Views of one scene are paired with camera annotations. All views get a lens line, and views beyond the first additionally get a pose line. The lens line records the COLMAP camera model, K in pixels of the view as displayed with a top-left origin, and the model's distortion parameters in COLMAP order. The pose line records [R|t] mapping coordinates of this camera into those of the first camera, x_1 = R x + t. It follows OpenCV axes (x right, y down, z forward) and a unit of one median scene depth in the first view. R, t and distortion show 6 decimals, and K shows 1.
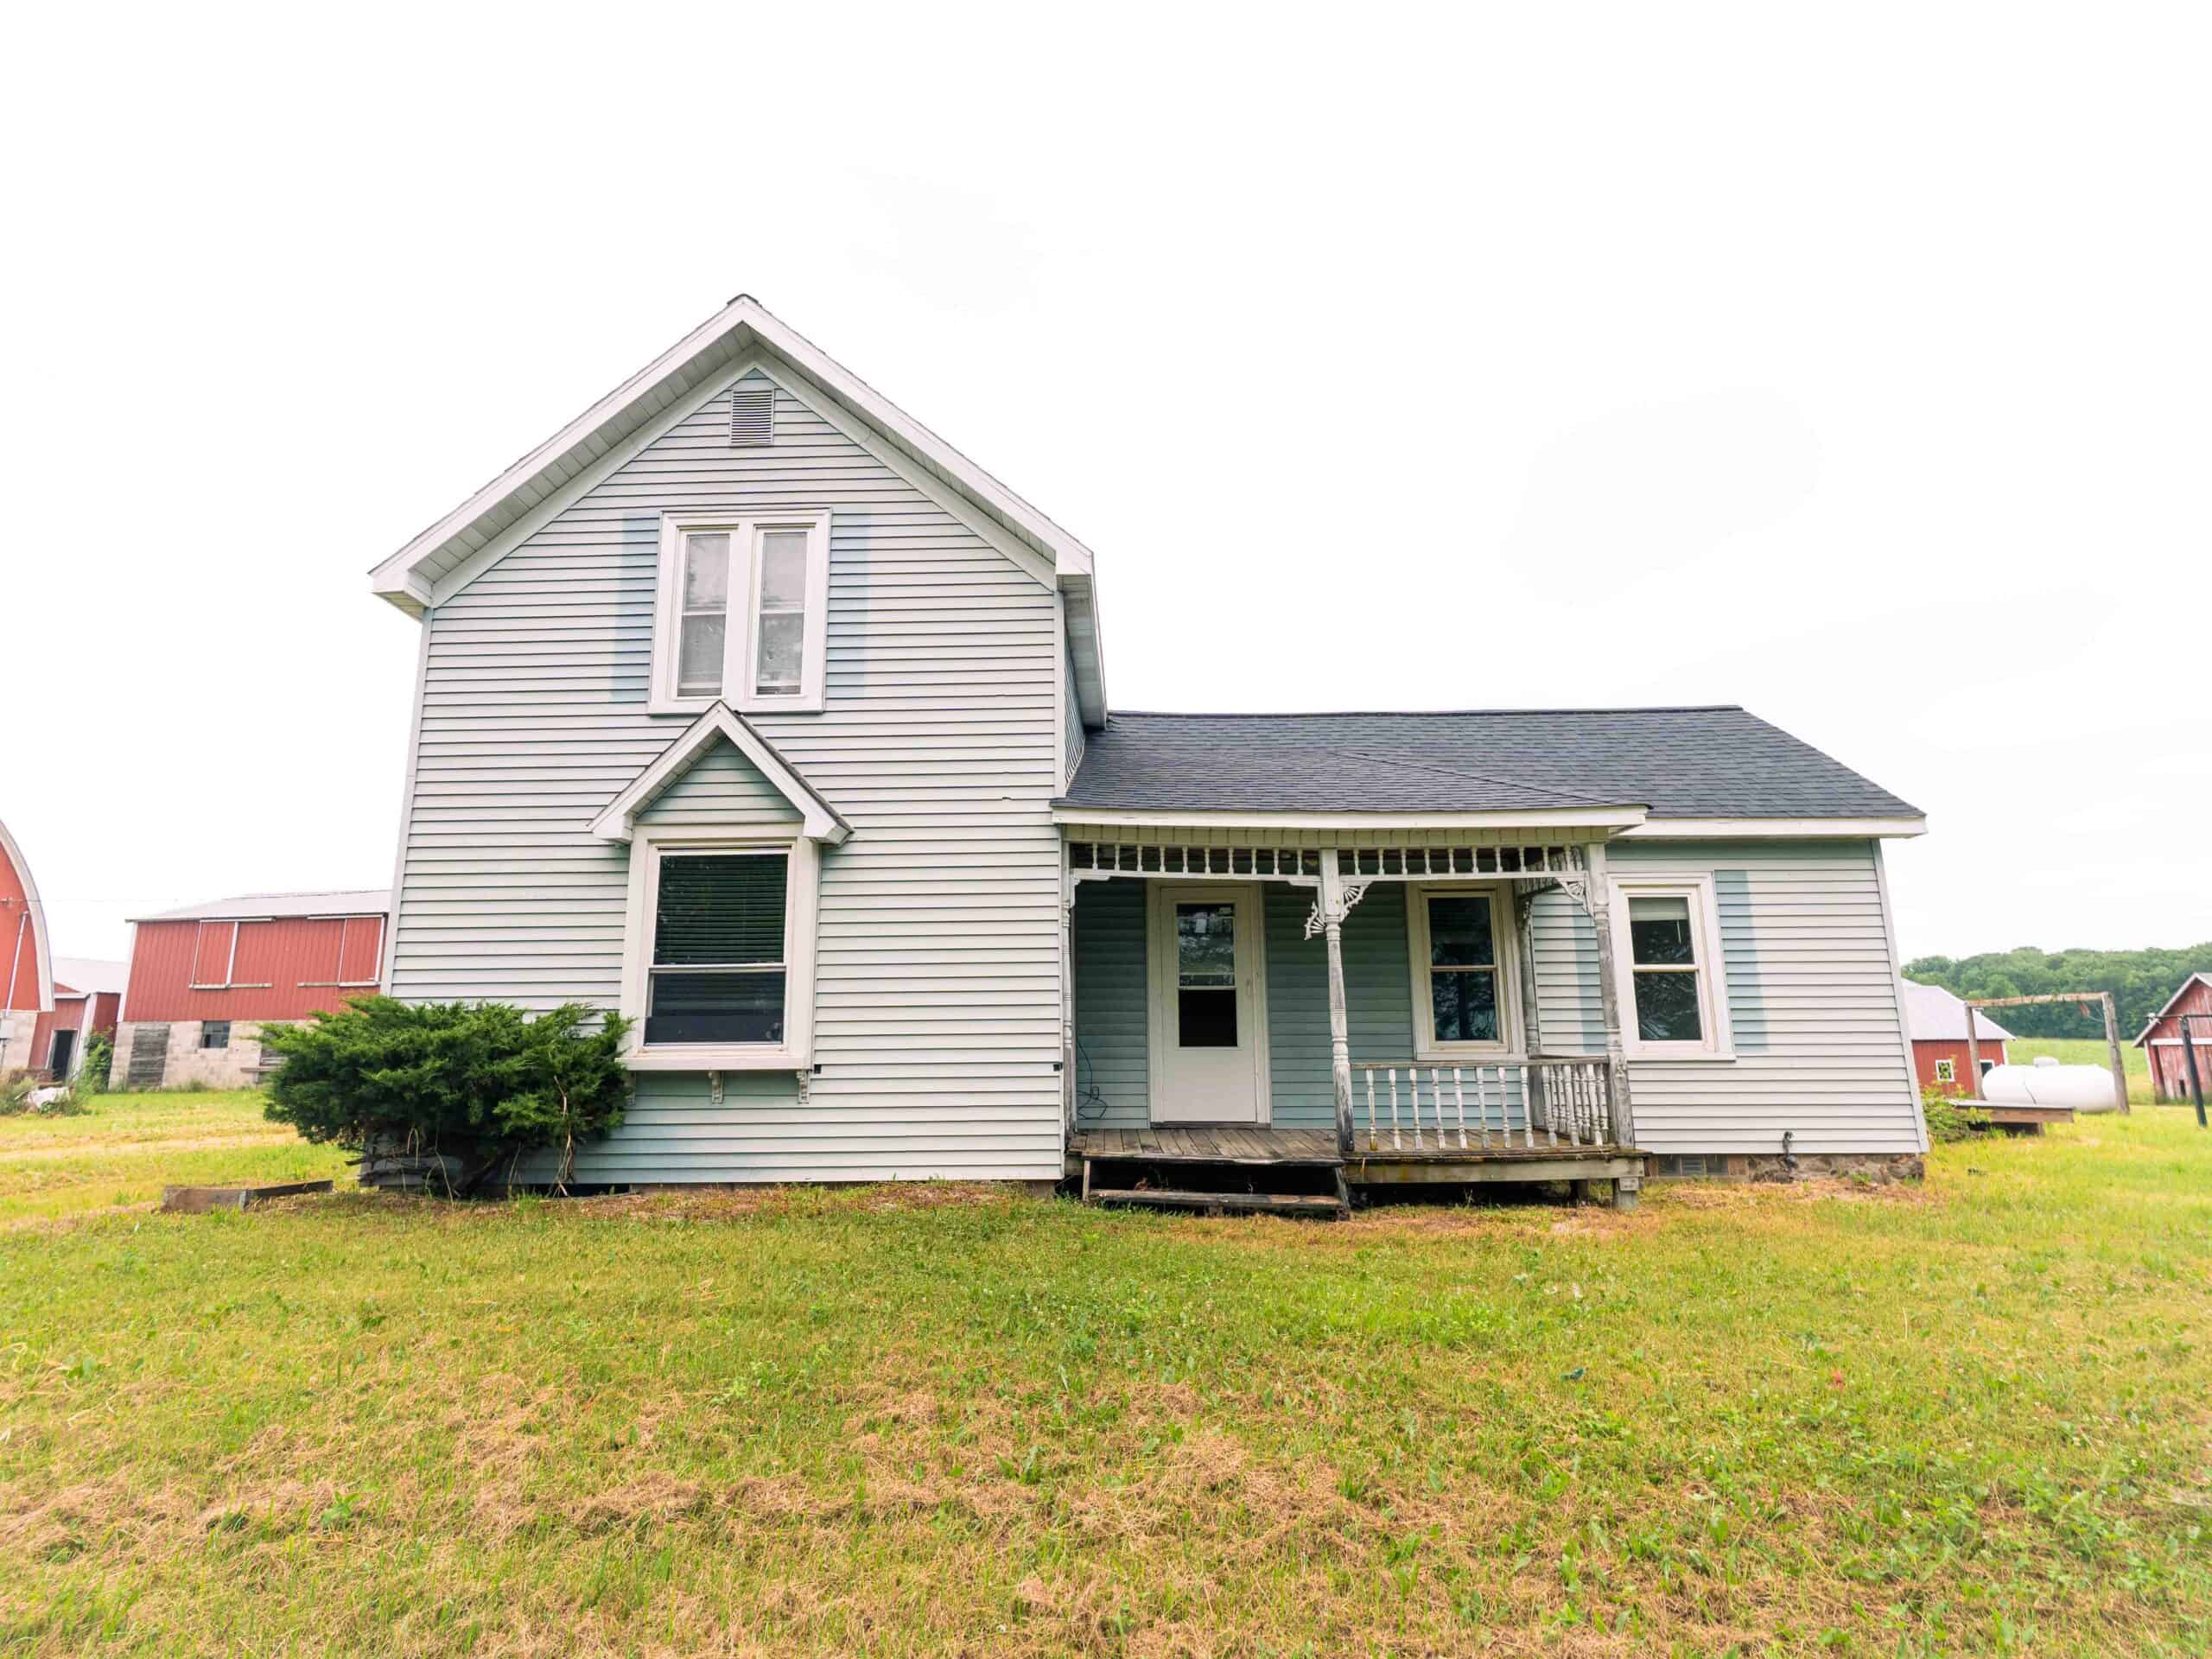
lens RADIAL K [[1117.2, 0, 1111.4], [0, 1117.2, 832.4], [0, 0, 1]] dist [-0.008795, 0.002247]
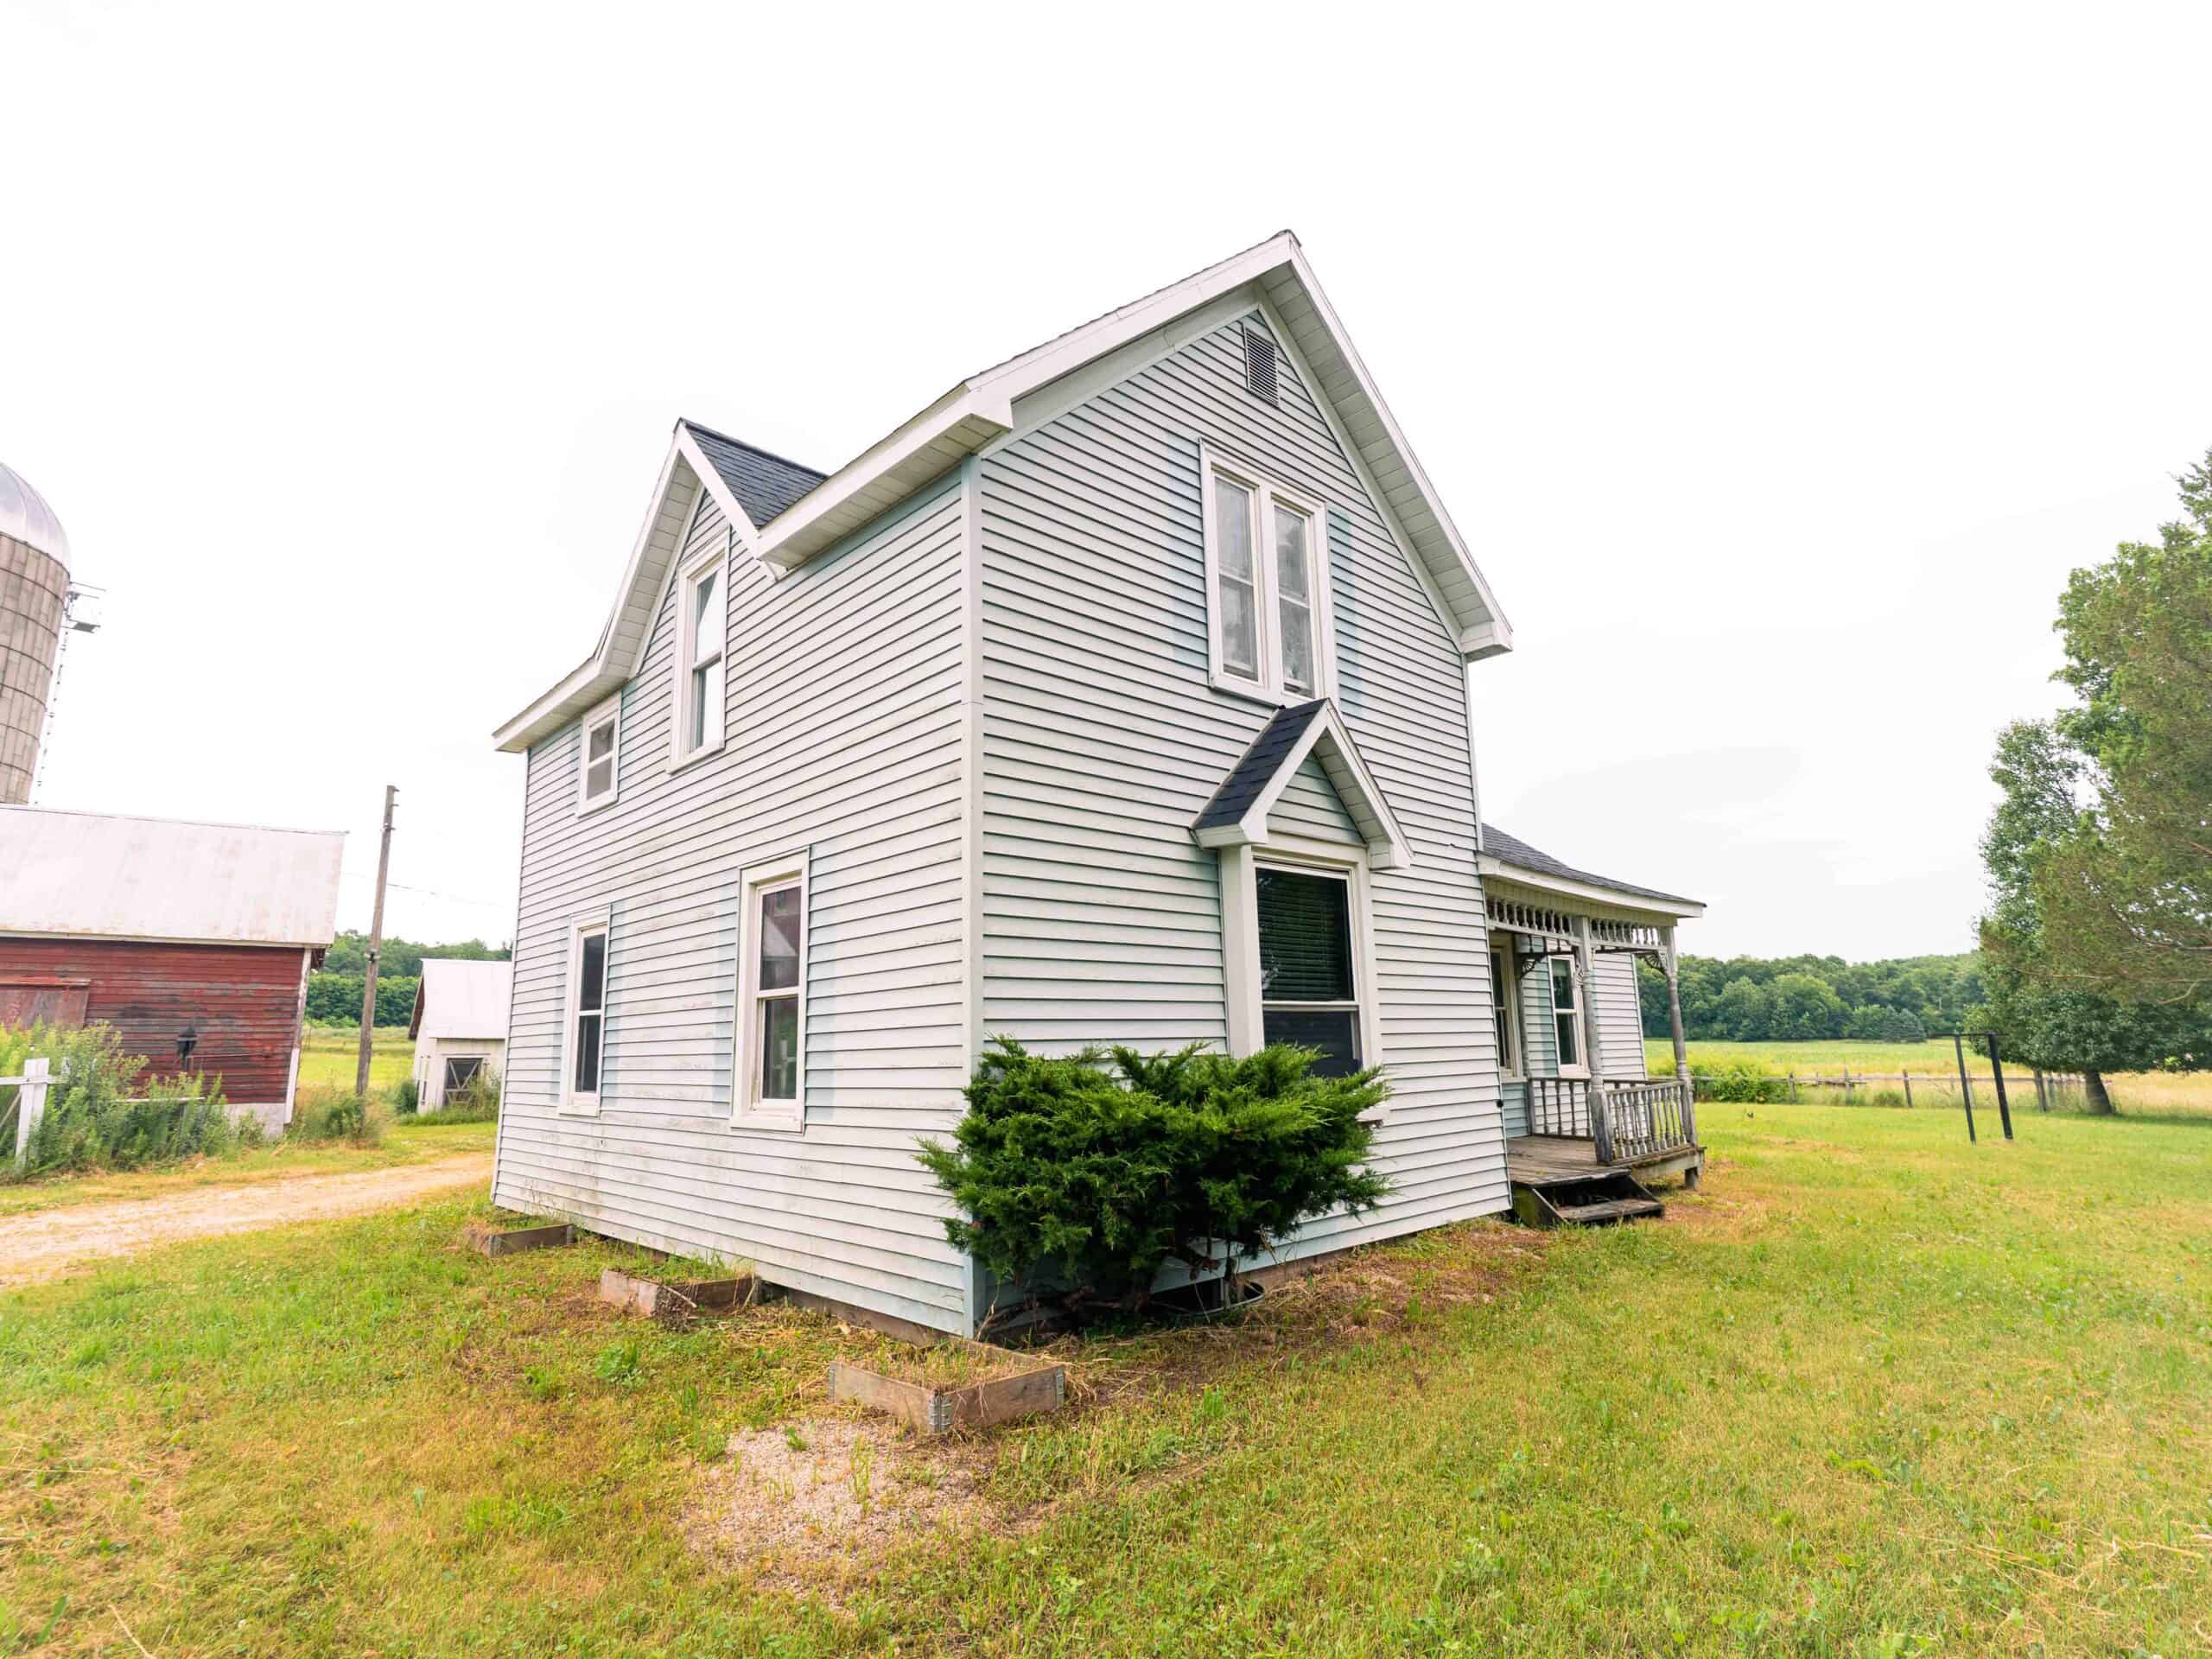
lens RADIAL K [[1117.2, 0, 1108.6], [0, 1117.2, 828.3], [0, 0, 1]] dist [-0.008795, 0.002247]
pose [[0.716477, 0.126209, 0.686099, -1.039751], [-0.123614, 0.990904, -0.053191, 0.049196], [-0.686572, -0.046701, 0.725561, 0.471220]]
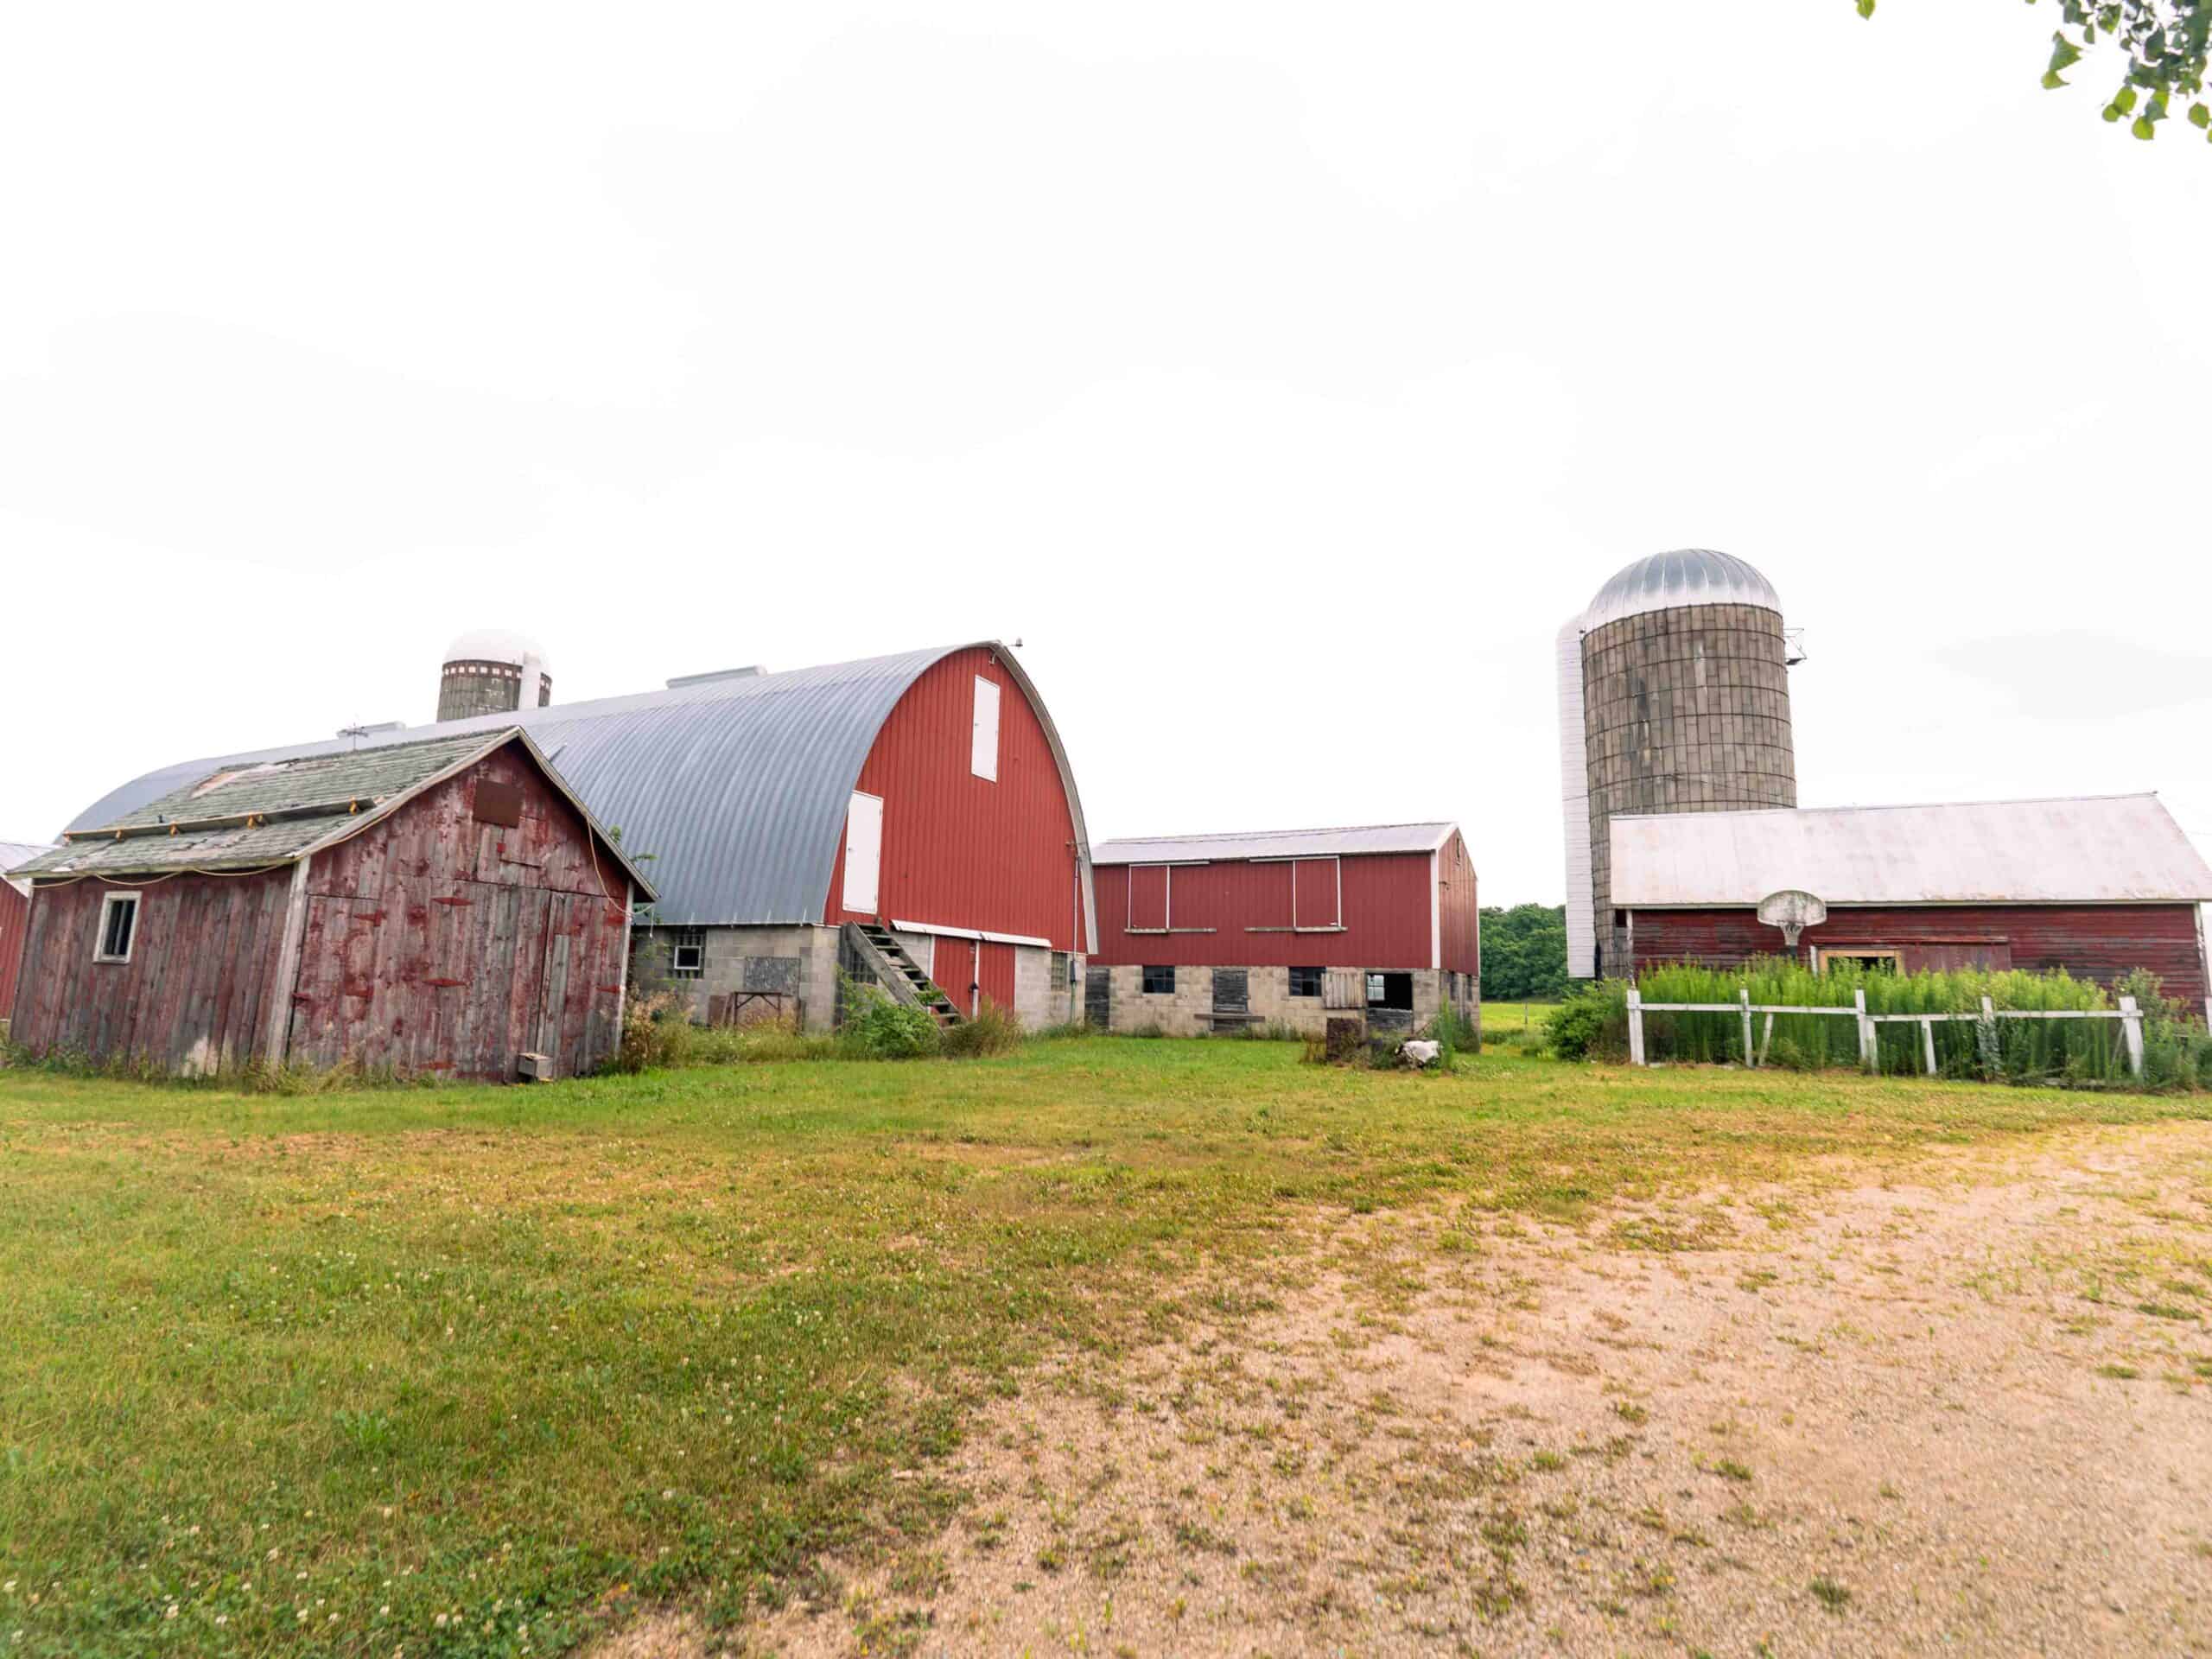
lens RADIAL K [[1117.2, 0, 1038.7], [0, 1117.2, 825.9], [0, 0, 1]] dist [-0.008795, 0.002247]
pose [[0.939421, -0.023554, -0.341955, -2.096982], [0.036477, 0.998841, 0.031410, 0.038175], [0.340819, -0.041981, 0.939191, 0.139306]]
